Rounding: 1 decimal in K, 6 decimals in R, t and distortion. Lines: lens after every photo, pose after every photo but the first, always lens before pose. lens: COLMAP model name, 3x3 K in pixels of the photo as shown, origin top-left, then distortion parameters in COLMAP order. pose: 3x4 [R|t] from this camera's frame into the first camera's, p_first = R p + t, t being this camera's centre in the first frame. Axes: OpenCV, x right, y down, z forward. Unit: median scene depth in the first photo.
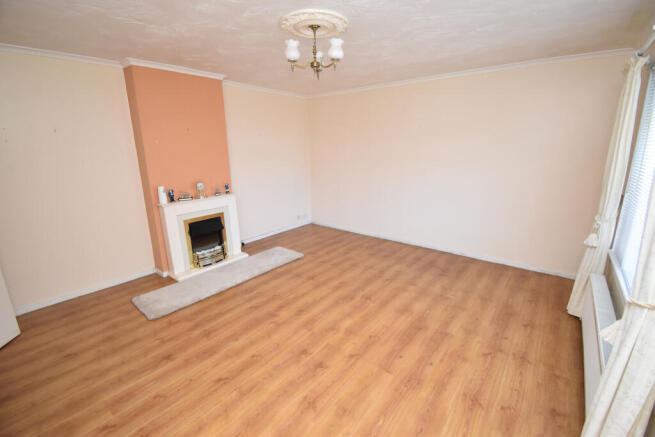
lens RADIAL K [[290.0, 0, 317.6], [0, 290.0, 217.7], [0, 0, 1]] dist [0.021335, -0.027357]
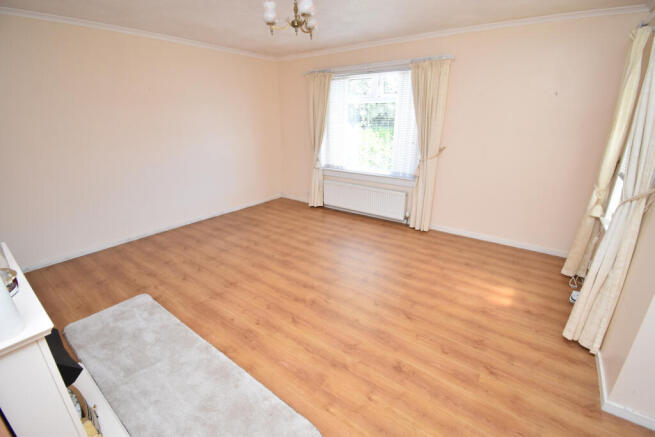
lens RADIAL K [[290.0, 0, 317.6], [0, 290.0, 217.7], [0, 0, 1]] dist [0.021335, -0.027357]
pose [[-0.052258, -0.316655, 0.947100, -0.830274], [0.239909, 0.916641, 0.319708, -0.184462], [-0.969388, 0.243925, 0.028066, 0.773974]]
